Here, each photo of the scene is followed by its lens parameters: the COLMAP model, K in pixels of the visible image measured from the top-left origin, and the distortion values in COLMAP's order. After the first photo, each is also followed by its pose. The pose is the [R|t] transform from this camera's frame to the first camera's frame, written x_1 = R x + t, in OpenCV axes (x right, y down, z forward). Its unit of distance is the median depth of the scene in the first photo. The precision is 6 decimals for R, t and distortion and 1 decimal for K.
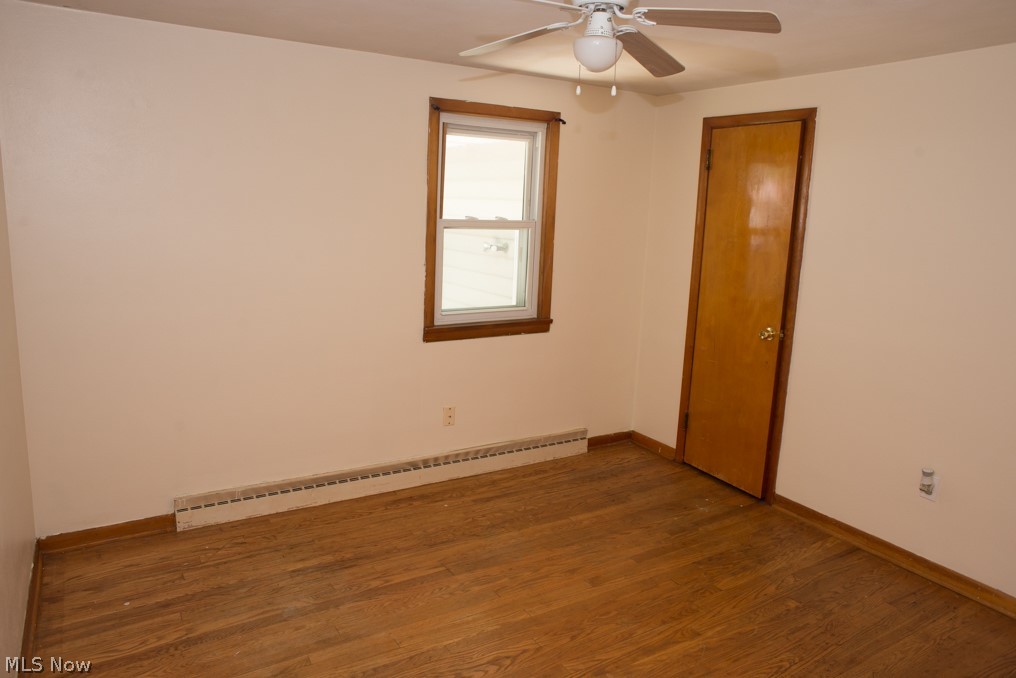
lens RADIAL K [[701.6, 0, 508.0], [0, 701.6, 339.0], [0, 0, 1]] dist [0.001573, 0.001129]
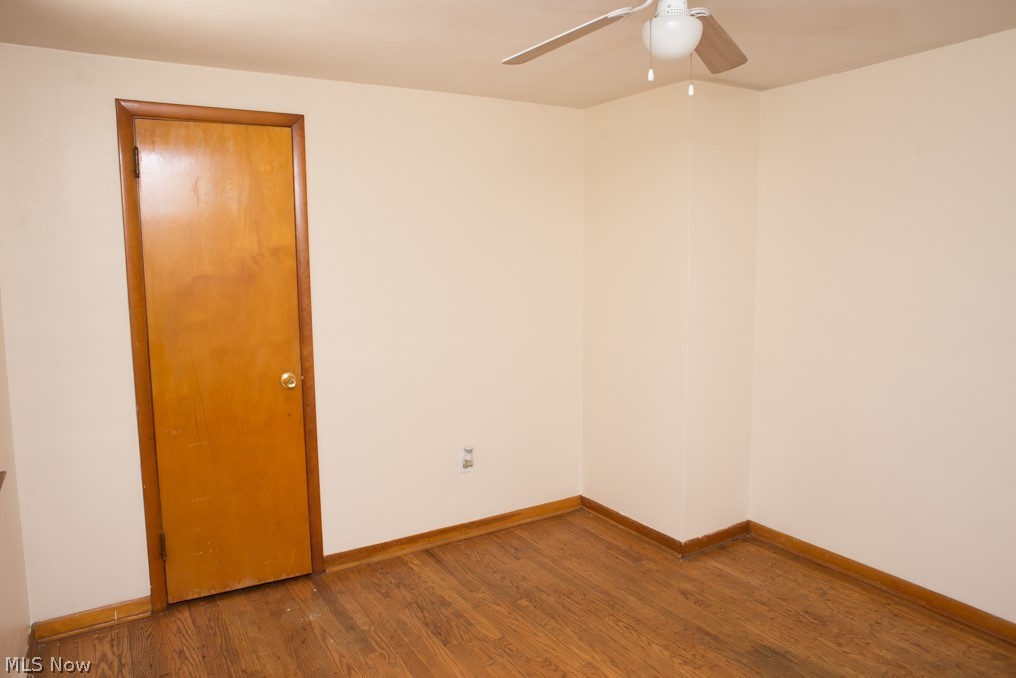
lens RADIAL K [[698.3, 0, 508.0], [0, 698.3, 339.0], [0, 0, 1]] dist [-0.039801, 0.000672]
pose [[-0.002077, -0.167644, 0.985845, -0.469572], [0.200586, 0.965741, 0.164648, -0.151103], [-0.979674, 0.198088, 0.031621, 0.784571]]
